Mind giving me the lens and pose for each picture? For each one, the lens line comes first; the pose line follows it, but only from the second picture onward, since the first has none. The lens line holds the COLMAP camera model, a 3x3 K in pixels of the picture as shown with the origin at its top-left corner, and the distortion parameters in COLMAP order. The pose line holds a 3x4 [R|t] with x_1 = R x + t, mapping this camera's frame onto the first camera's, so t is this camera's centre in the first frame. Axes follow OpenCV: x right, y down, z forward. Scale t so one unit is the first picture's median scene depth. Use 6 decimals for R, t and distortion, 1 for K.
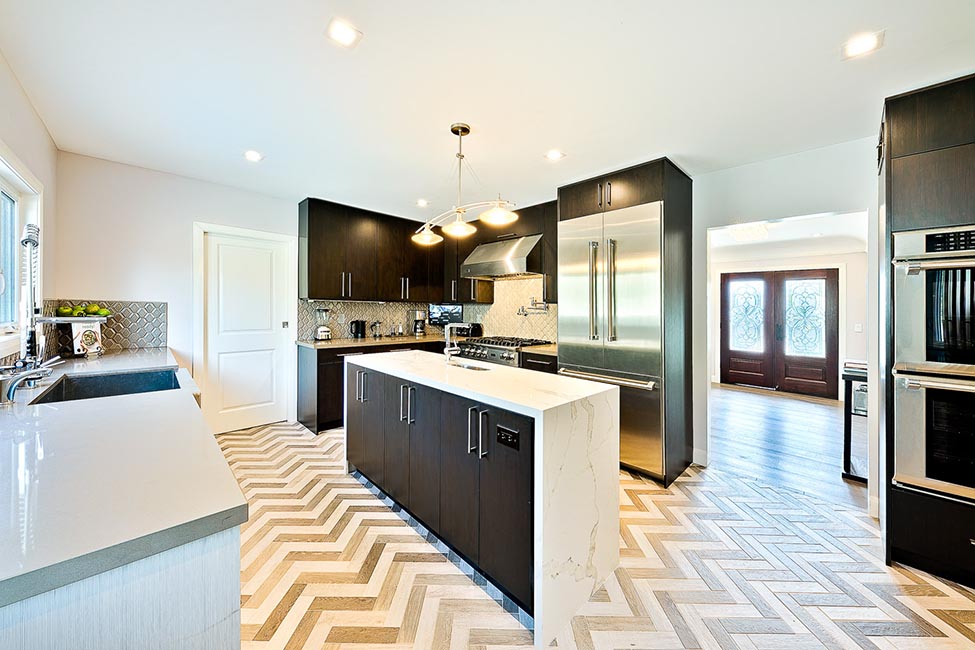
lens RADIAL K [[341.2, 0, 493.7], [0, 341.2, 316.8], [0, 0, 1]] dist [0.000095, 0.000089]
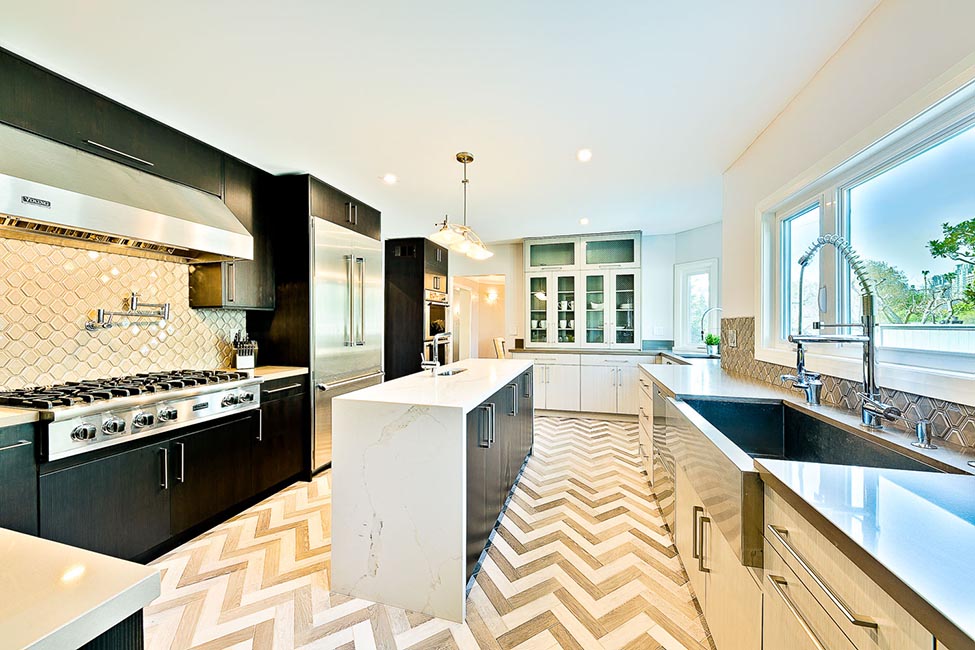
lens RADIAL K [[341.2, 0, 493.7], [0, 341.2, 316.8], [0, 0, 1]] dist [0.000095, 0.000089]
pose [[-0.496422, -0.001778, 0.868079, -1.167545], [-0.000340, 0.999998, 0.001854, -0.029022], [-0.868081, 0.000625, -0.496422, 1.539308]]
